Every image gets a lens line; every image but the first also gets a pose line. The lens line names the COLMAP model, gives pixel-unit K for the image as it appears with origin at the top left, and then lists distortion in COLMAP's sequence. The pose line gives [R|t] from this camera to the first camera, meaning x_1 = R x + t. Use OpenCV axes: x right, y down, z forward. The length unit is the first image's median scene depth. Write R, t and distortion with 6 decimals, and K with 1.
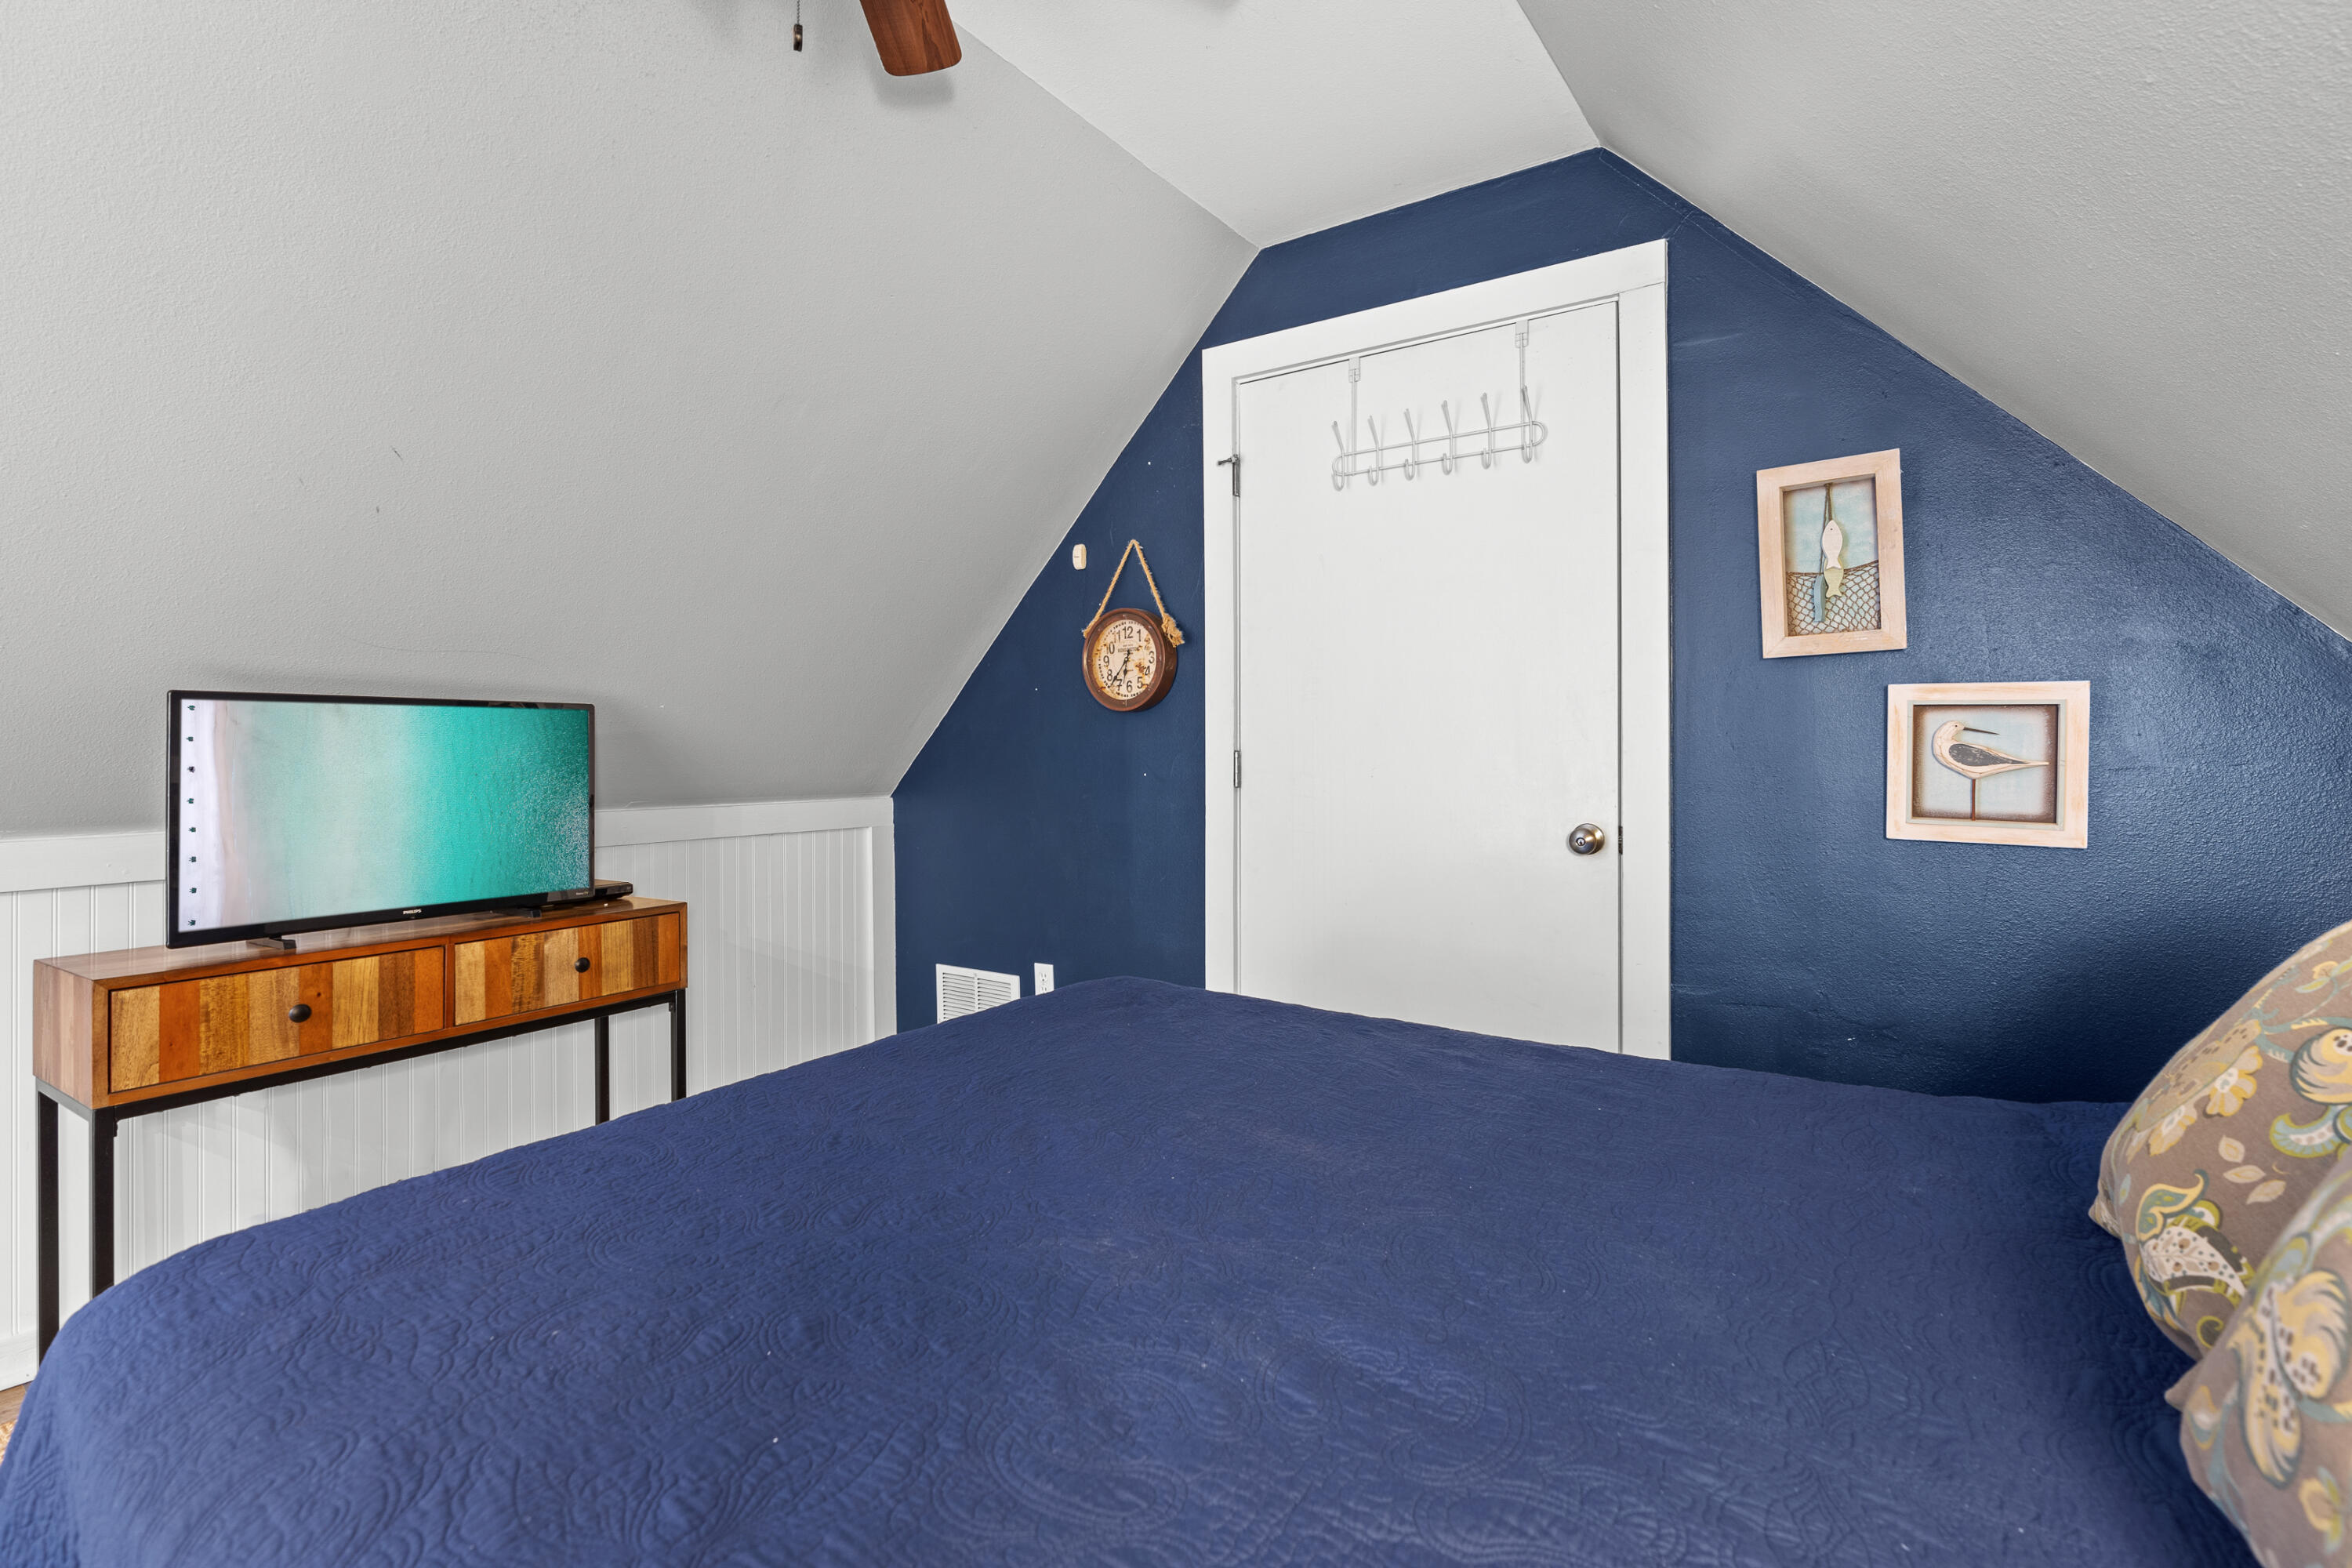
lens RADIAL K [[1067.5, 0, 1182.6], [0, 1067.5, 767.8], [0, 0, 1]] dist [-0.023764, 0.004852]
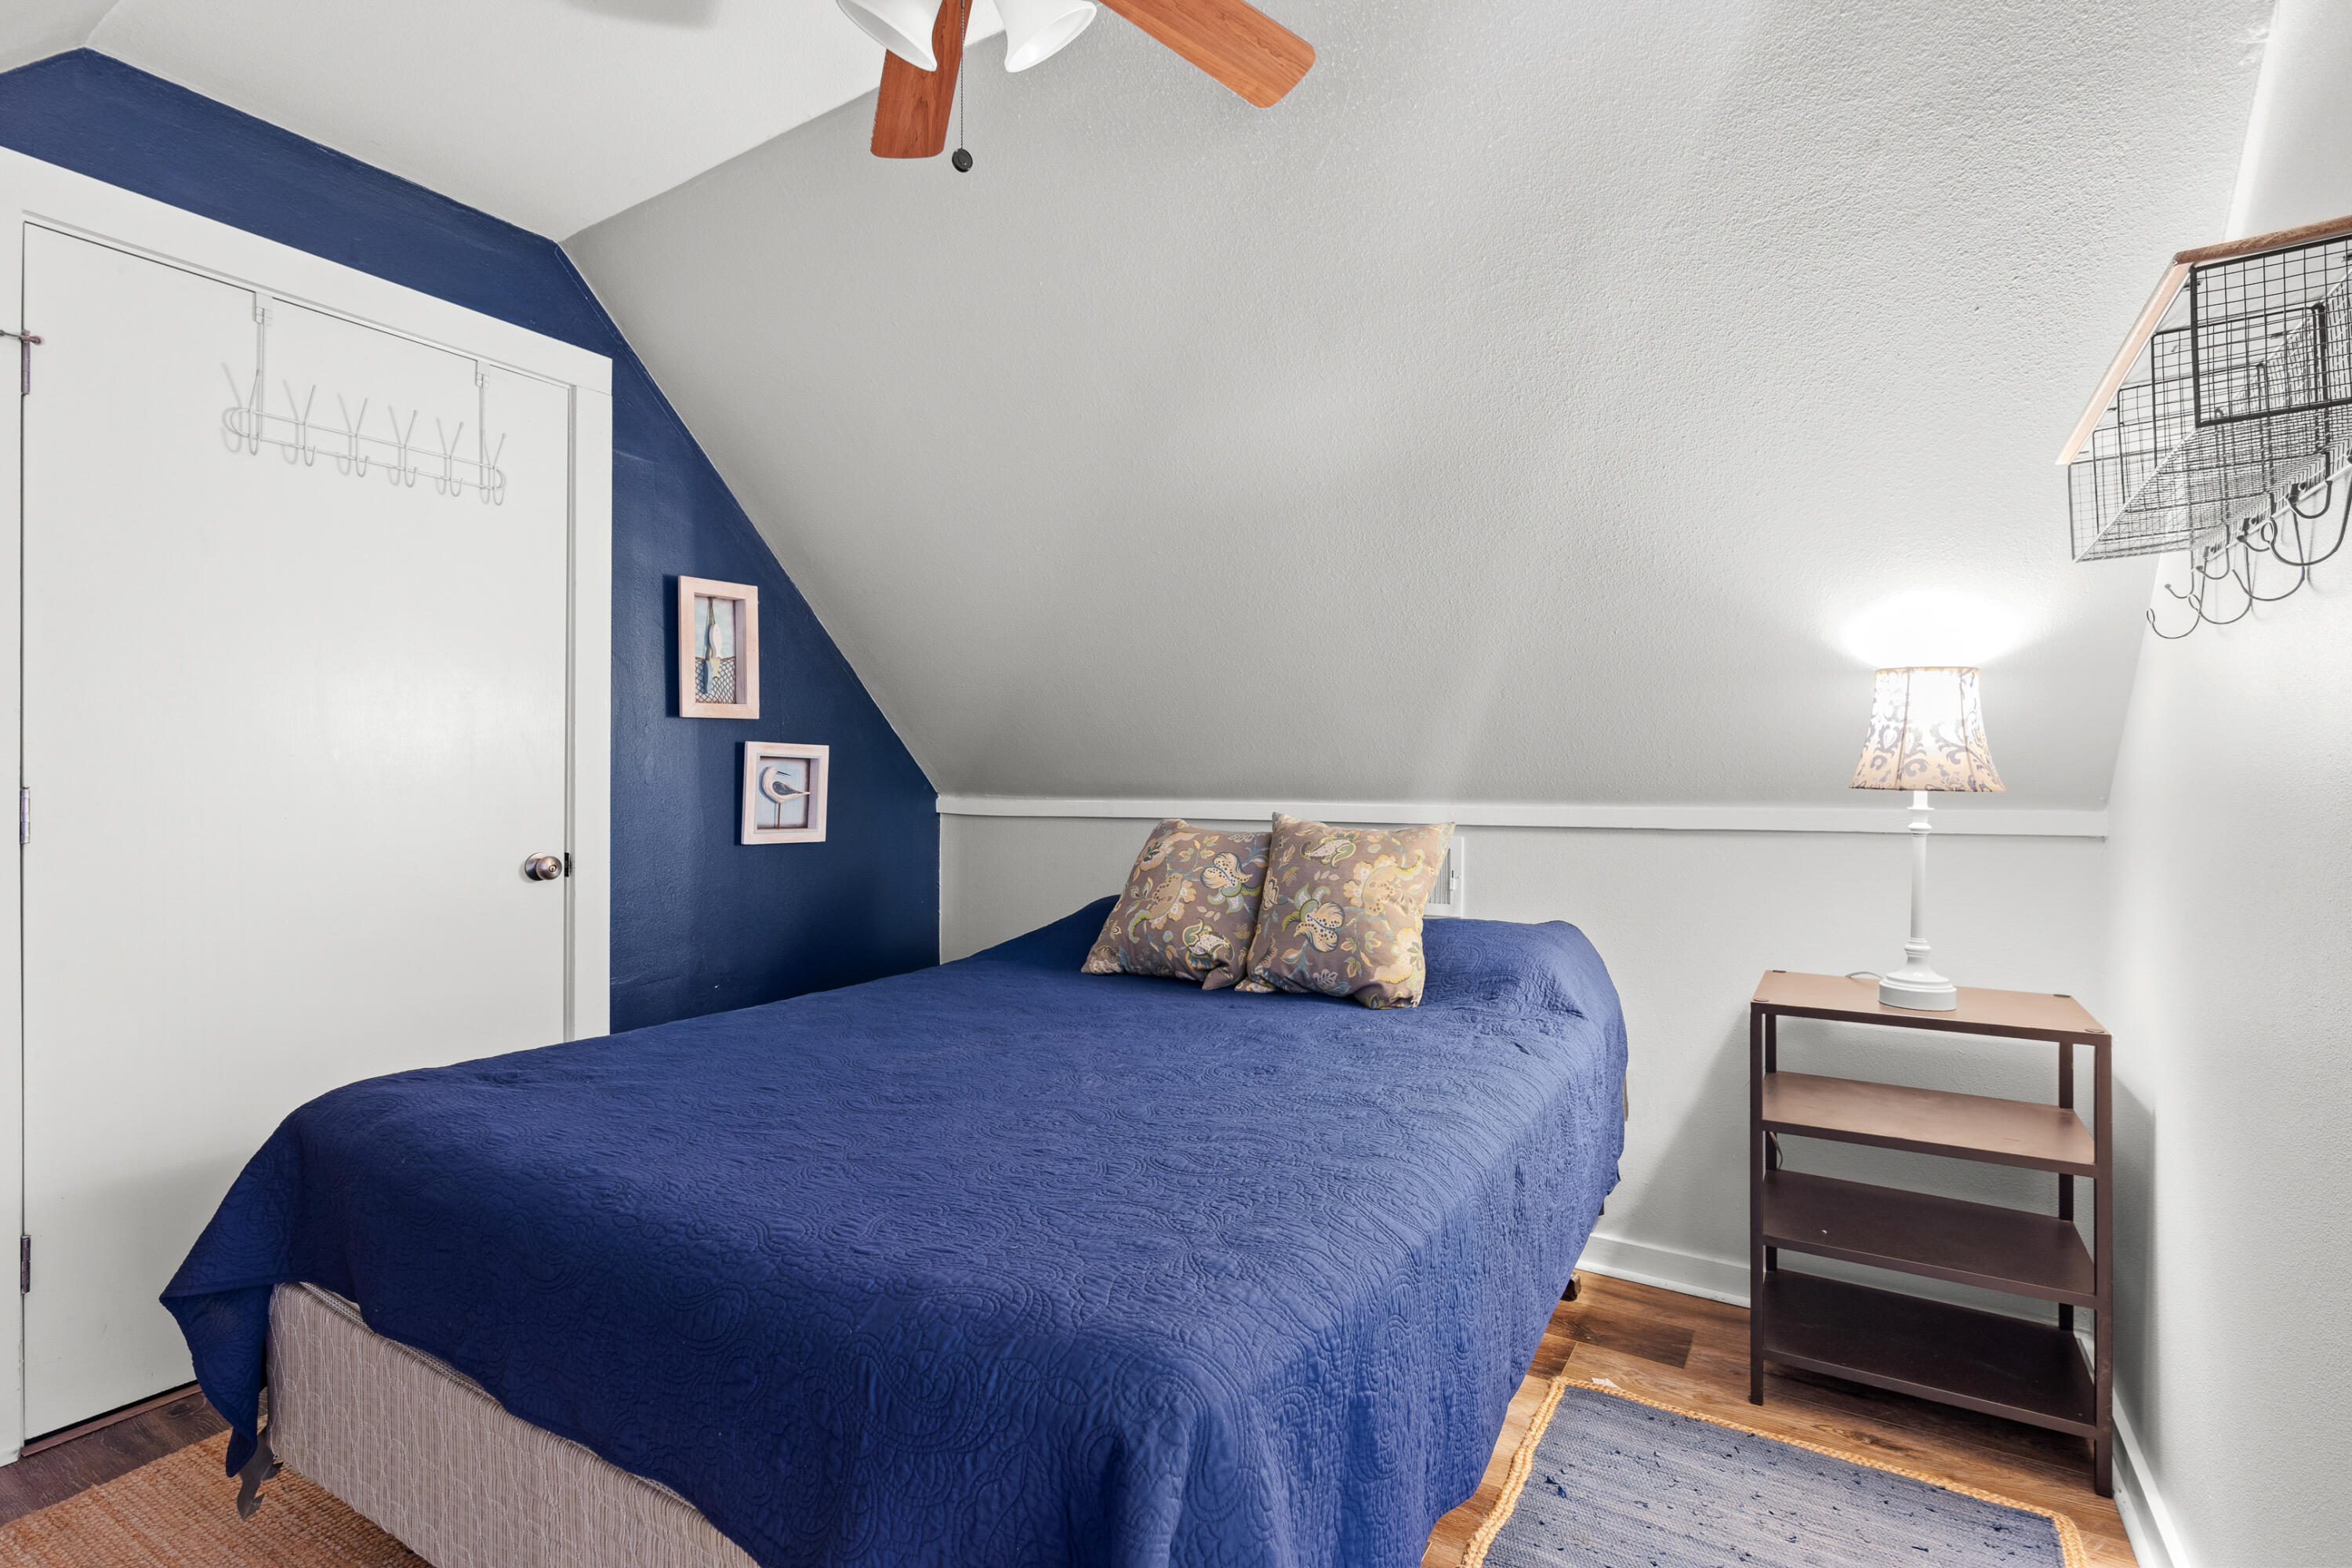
lens RADIAL K [[1104.5, 0, 1168.4], [0, 1104.5, 776.0], [0, 0, 1]] dist [-0.014510, 0.007194]
pose [[-0.054585, 0.008418, 0.998474, -0.905914], [0.013003, 0.999886, -0.007719, -0.009753], [-0.998424, 0.012562, -0.054688, 0.477836]]
